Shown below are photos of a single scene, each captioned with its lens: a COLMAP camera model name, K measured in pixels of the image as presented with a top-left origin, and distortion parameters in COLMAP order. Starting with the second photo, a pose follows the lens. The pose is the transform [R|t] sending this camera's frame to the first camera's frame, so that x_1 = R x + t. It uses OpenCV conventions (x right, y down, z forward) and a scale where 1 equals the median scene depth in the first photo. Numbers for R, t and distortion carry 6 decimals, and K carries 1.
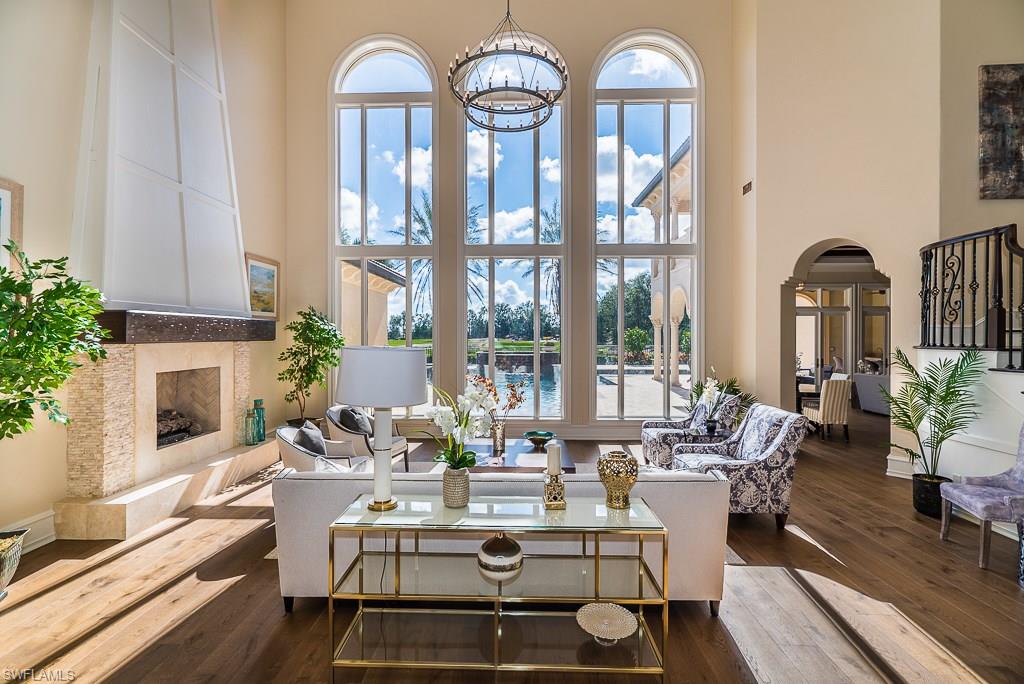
lens RADIAL K [[451.2, 0, 510.6], [0, 451.2, 339.0], [0, 0, 1]] dist [-0.001882, -0.000320]
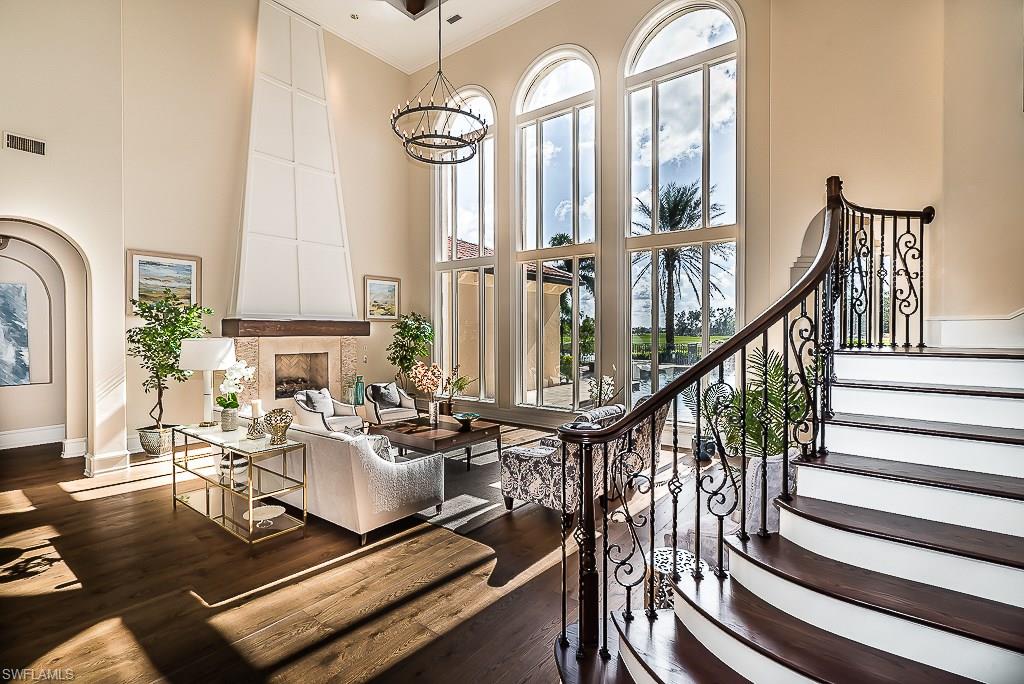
lens RADIAL K [[488.4, 0, 511.1], [0, 488.4, 339.2], [0, 0, 1]] dist [0.019379, 0.000008]
pose [[0.798510, 0.013510, -0.601829, 0.974313], [-0.009690, 0.999907, 0.009589, -0.005866], [0.601903, -0.001825, 0.798567, 0.047170]]
